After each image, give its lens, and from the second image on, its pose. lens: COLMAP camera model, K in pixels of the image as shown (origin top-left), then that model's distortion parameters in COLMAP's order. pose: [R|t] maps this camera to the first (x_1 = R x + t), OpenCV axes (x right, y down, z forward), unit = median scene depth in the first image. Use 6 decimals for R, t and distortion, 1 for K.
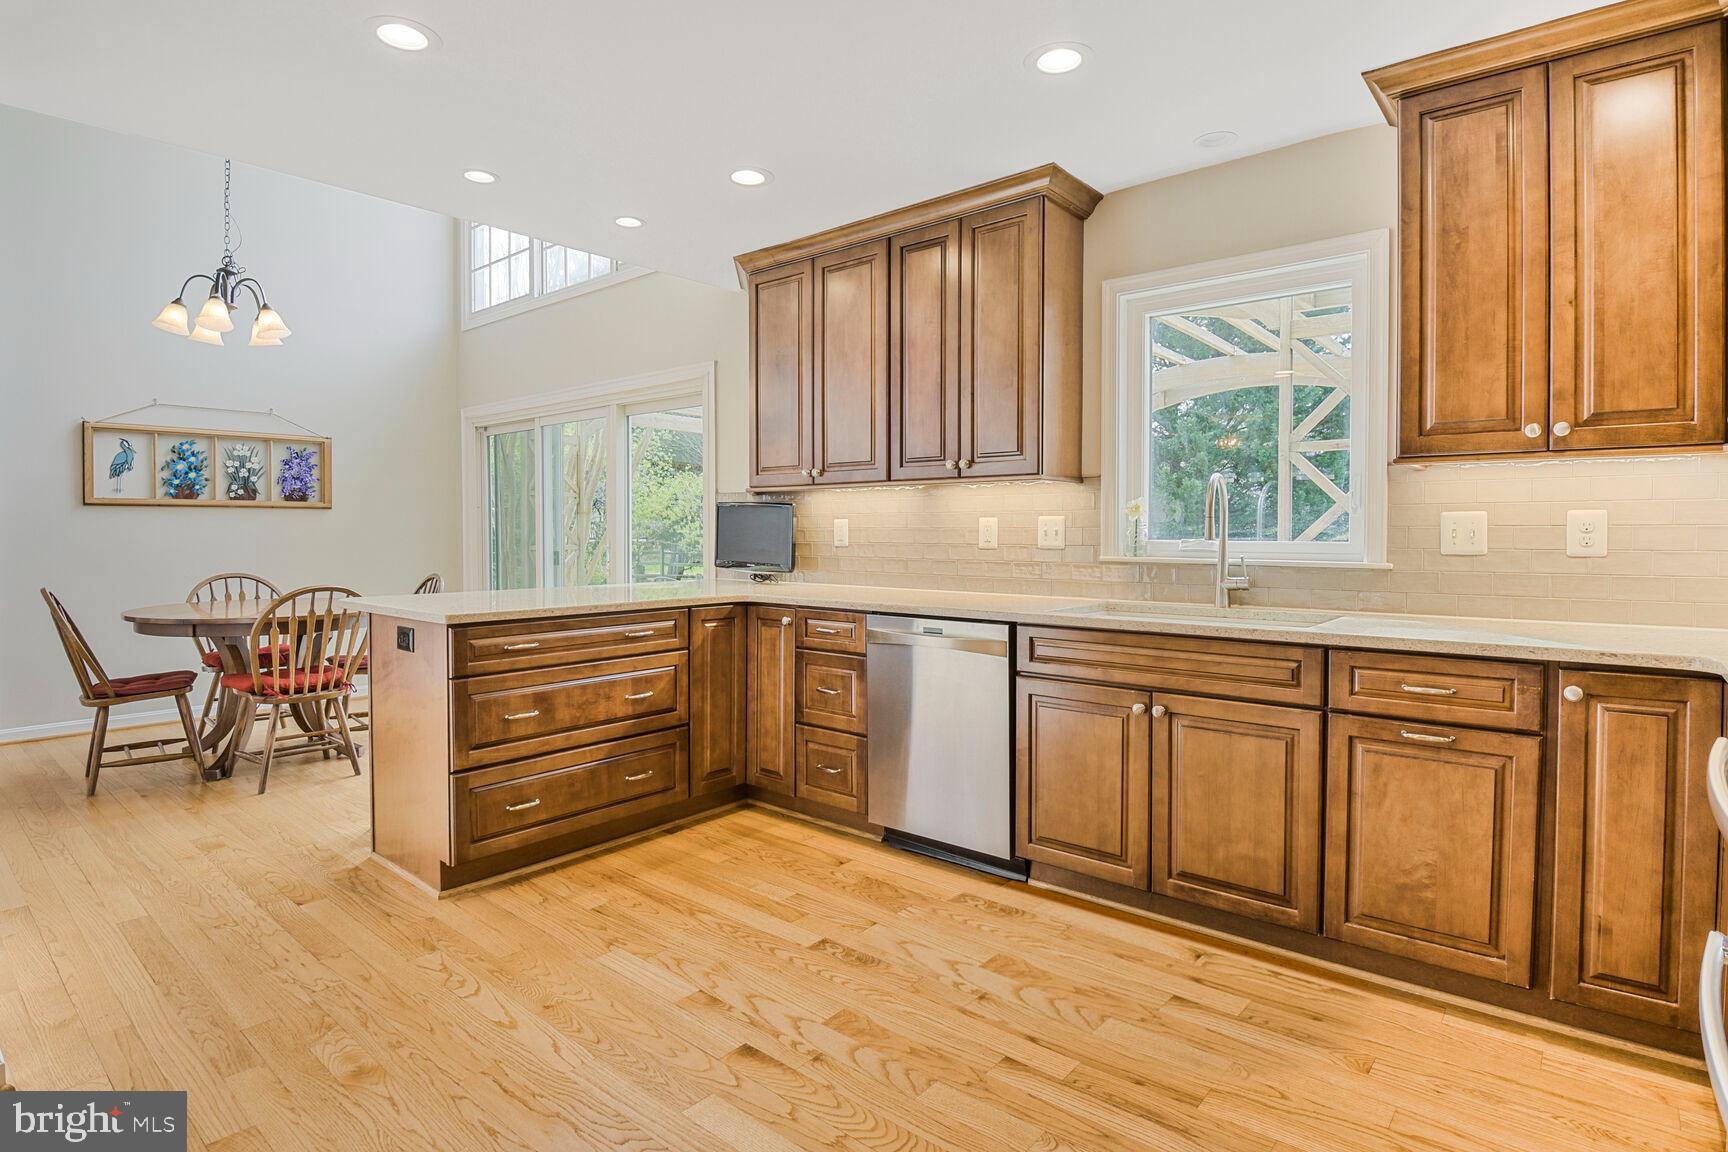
lens RADIAL K [[875.1, 0, 874.2], [0, 875.1, 564.4], [0, 0, 1]] dist [0.006022, -0.005439]
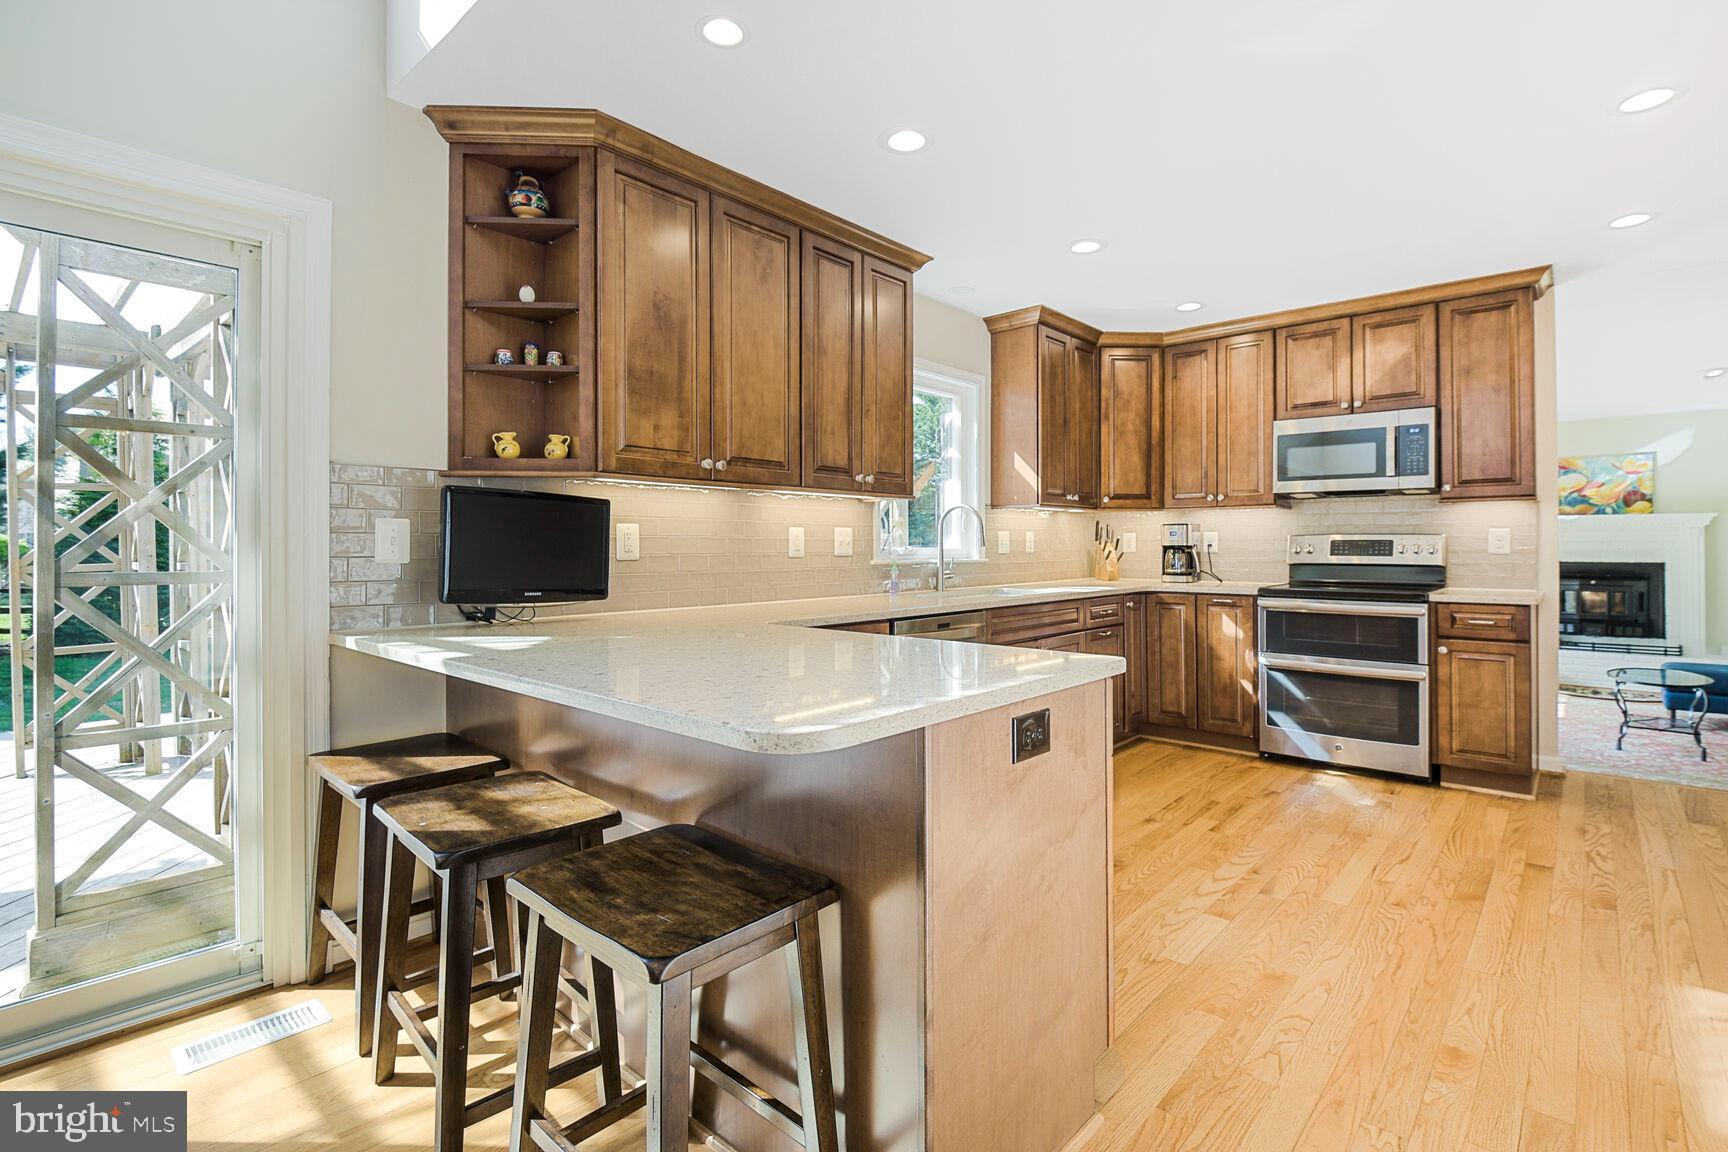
lens RADIAL K [[825.1, 0, 851.6], [0, 825.1, 554.4], [0, 0, 1]] dist [-0.029506, -0.000144]
pose [[0.041758, -0.013780, 0.999033, -1.260883], [0.037426, 0.999225, 0.012218, -0.045314], [-0.998427, 0.036880, 0.042242, 1.330351]]
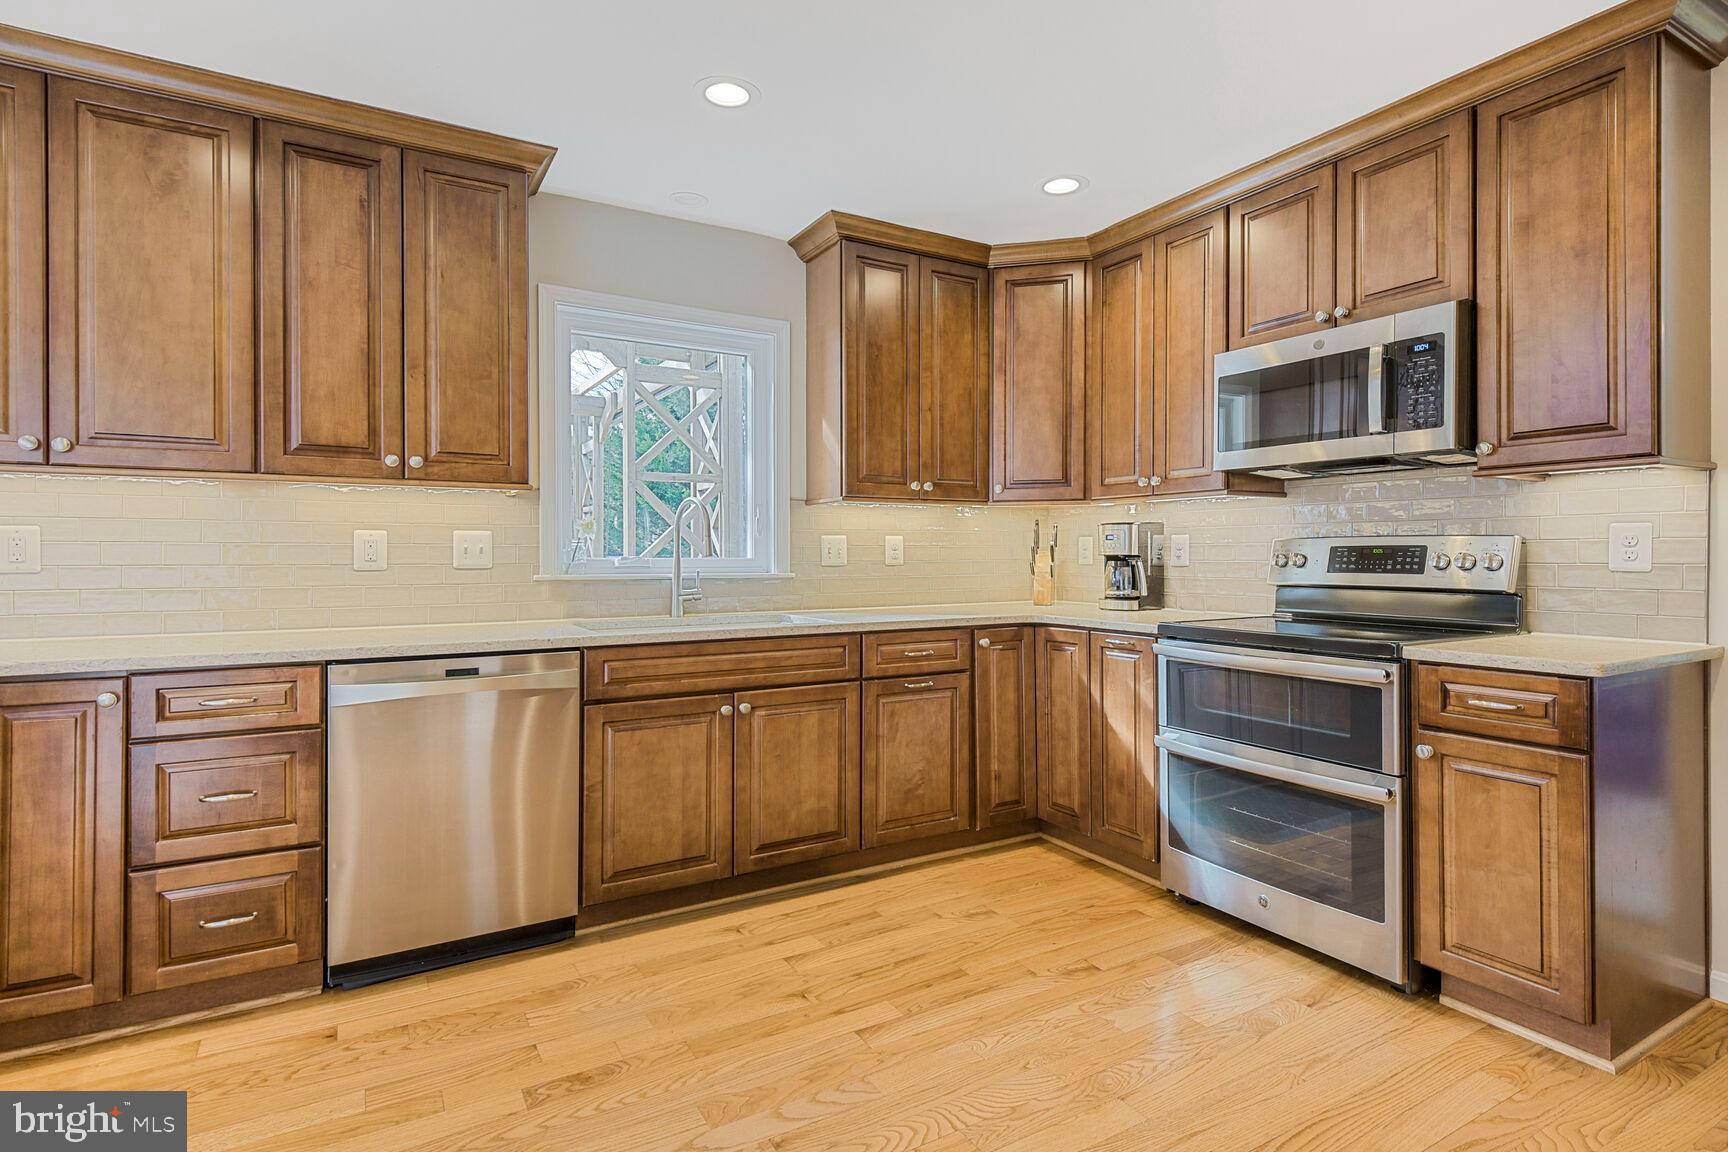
lens RADIAL K [[875.1, 0, 867.6], [0, 875.1, 566.1], [0, 0, 1]] dist [0.006022, -0.005439]
pose [[0.343478, -0.013826, 0.939059, -0.687916], [0.034363, 0.999407, 0.002146, -0.010627], [-0.938532, 0.031531, 0.343750, 0.481657]]
